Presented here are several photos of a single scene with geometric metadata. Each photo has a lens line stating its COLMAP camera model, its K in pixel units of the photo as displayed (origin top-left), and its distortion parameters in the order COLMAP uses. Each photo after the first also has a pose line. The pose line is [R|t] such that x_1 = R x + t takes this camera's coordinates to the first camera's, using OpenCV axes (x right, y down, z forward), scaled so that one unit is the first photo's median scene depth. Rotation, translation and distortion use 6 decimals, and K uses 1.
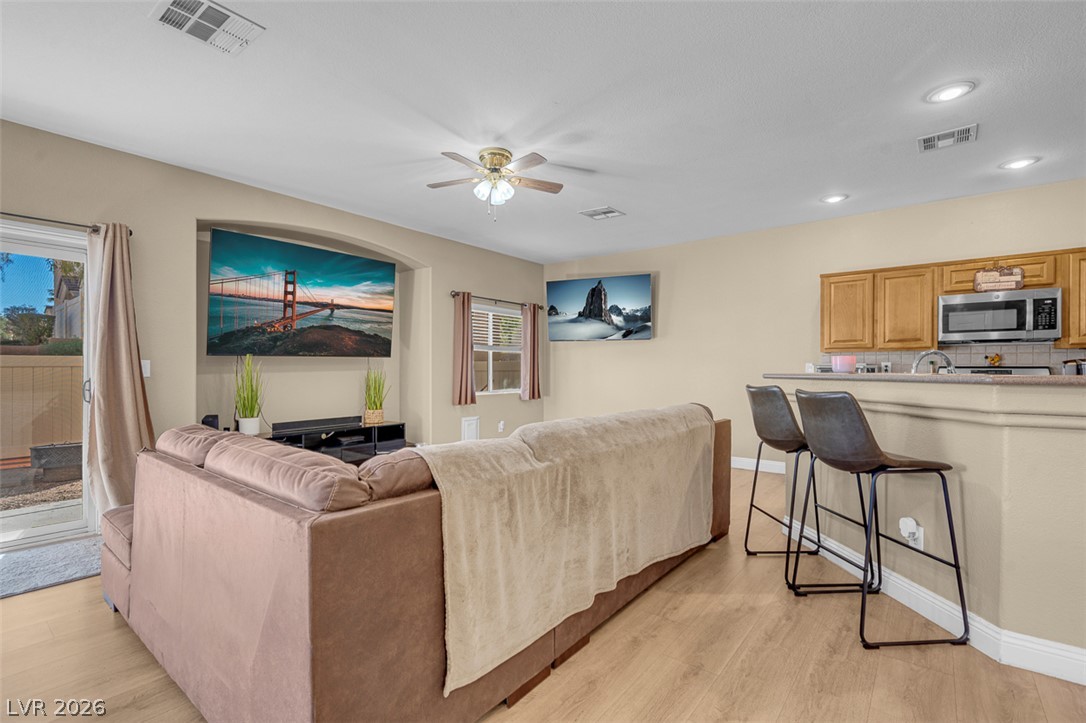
lens RADIAL K [[492.3, 0, 543.0], [0, 492.3, 361.5], [0, 0, 1]] dist [-0.000642, 0.000439]
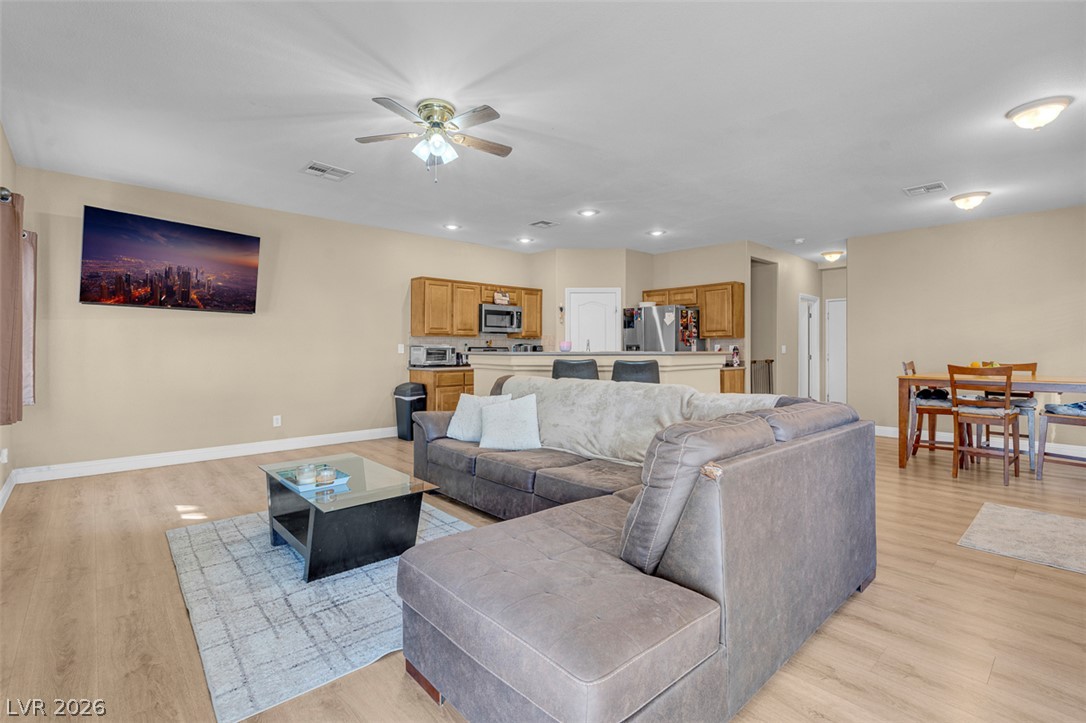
lens RADIAL K [[500.8, 0, 541.5], [0, 500.8, 344.4], [0, 0, 1]] dist [0.000006, 0.000138]
pose [[0.163948, 0.005257, 0.986455, -0.933688], [-0.015795, 0.999872, -0.002703, 0.002207], [-0.986343, -0.015137, 0.164010, 0.635598]]
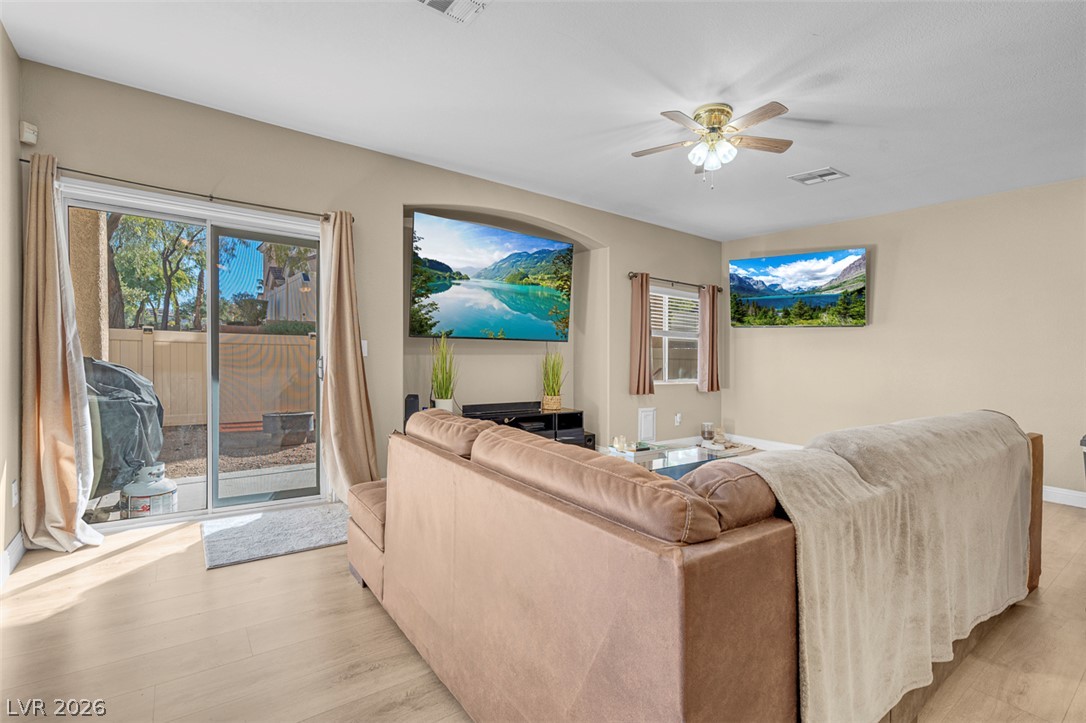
lens RADIAL K [[501.2, 0, 542.9], [0, 501.2, 357.6], [0, 0, 1]] dist [-0.000304, 0.000601]
pose [[0.964709, 0.027887, -0.261837, -0.146957], [-0.022512, 0.999470, 0.023504, -0.000108], [0.262354, -0.016780, 0.964826, 0.060343]]
